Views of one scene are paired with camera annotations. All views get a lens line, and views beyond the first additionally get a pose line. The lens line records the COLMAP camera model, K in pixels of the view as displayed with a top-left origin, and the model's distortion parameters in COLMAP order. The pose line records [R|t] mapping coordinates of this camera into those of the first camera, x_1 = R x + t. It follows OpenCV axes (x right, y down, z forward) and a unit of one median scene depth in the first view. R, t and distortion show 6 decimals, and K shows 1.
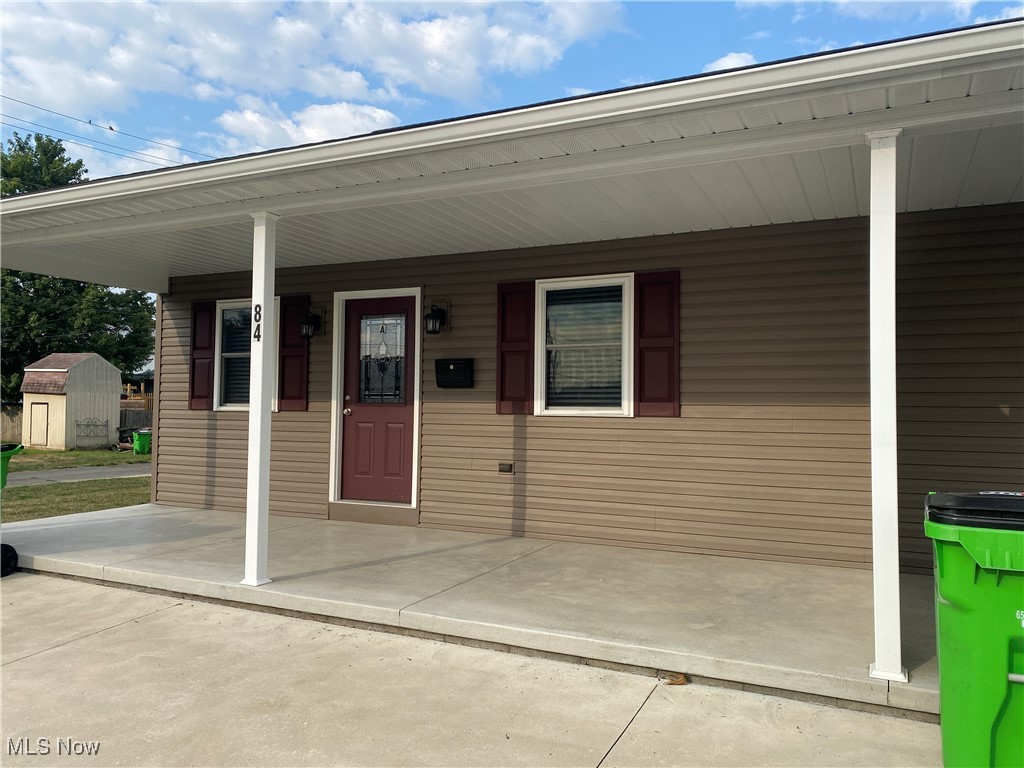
lens RADIAL K [[753.0, 0, 511.7], [0, 753.0, 384.3], [0, 0, 1]] dist [0.079511, -0.127783]
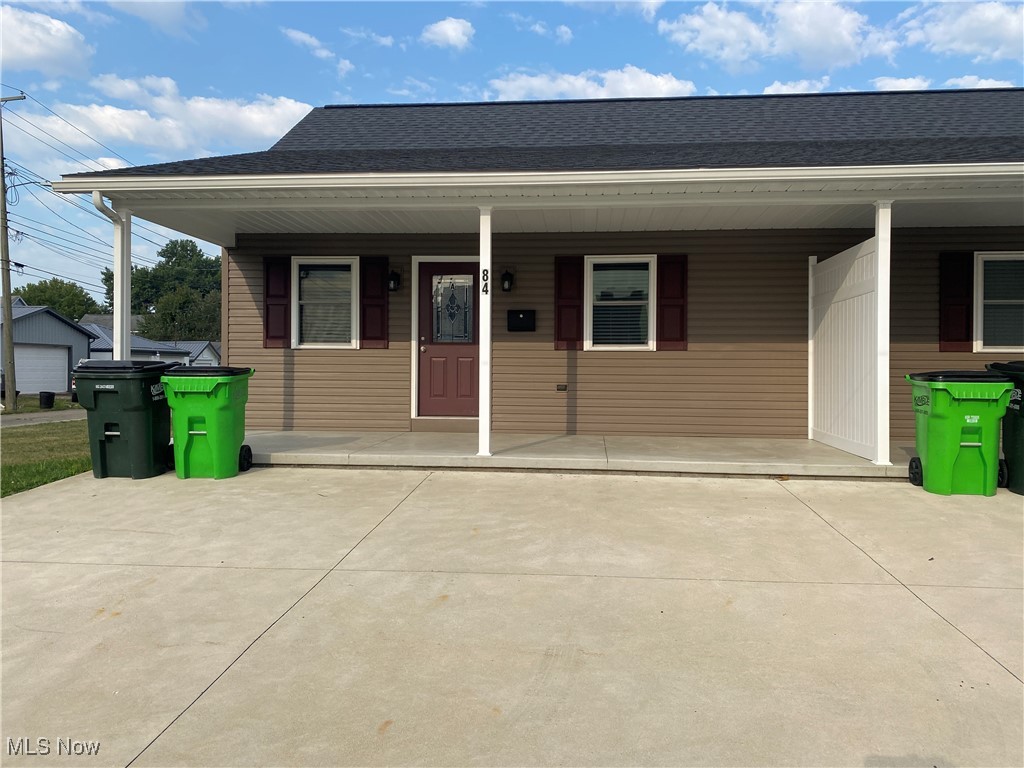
lens RADIAL K [[753.0, 0, 511.7], [0, 753.0, 384.3], [0, 0, 1]] dist [0.079511, -0.127783]
pose [[0.941265, -0.009909, 0.337522, -0.562910], [-0.008439, 0.998567, 0.052852, 0.029244], [-0.337562, -0.052597, 0.939833, -0.296710]]
